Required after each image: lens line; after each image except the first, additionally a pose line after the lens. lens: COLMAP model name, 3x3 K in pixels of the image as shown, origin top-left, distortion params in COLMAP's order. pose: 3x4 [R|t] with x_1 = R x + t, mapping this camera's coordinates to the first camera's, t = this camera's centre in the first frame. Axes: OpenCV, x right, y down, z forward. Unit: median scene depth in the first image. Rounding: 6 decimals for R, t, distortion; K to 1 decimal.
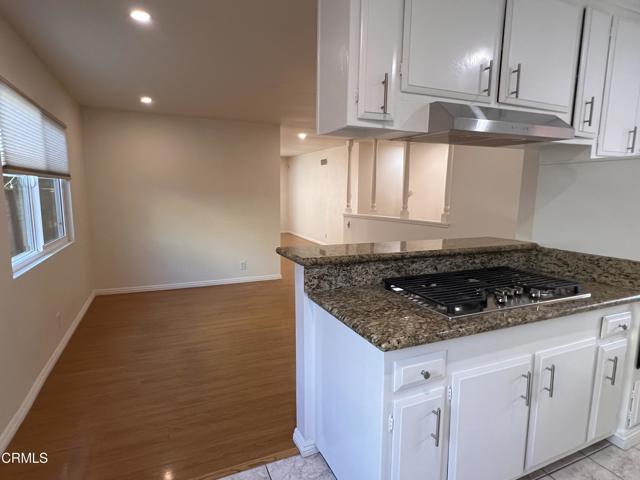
lens RADIAL K [[361.6, 0, 320.0], [0, 361.6, 240.0], [0, 0, 1]] dist [-0.001612, 0.000712]
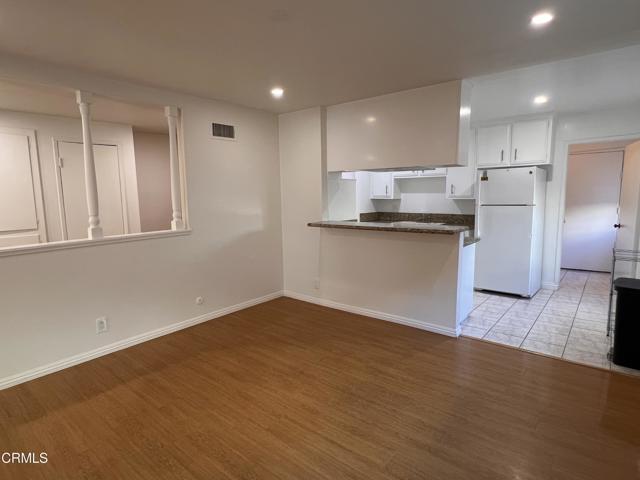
lens RADIAL K [[361.6, 0, 320.0], [0, 361.6, 240.0], [0, 0, 1]] dist [-0.001612, 0.000712]
pose [[-0.452335, -0.122328, 0.883419, -1.173408], [0.127082, 0.971600, 0.199608, -0.306678], [-0.882748, 0.202556, -0.423943, 2.081631]]
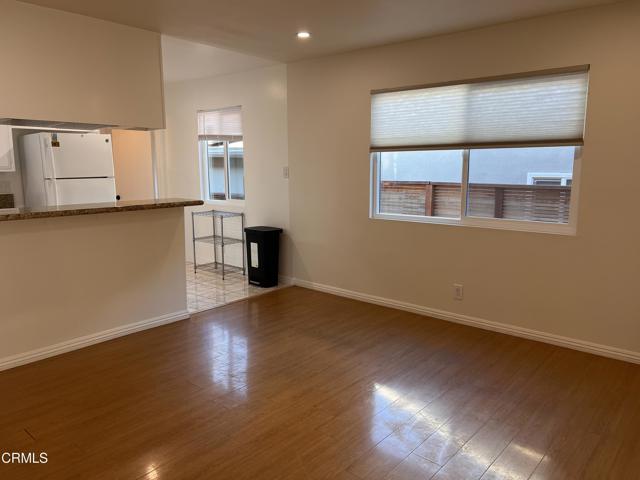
lens RADIAL K [[476.5, 0, 320.0], [0, 476.5, 240.0], [0, 0, 1]] dist [0.046788, 0.000590]
pose [[-0.905215, 0.059826, -0.420721, 0.262494], [-0.062953, 0.960237, 0.271995, -0.368399], [0.420264, 0.272700, -0.865455, 2.816111]]
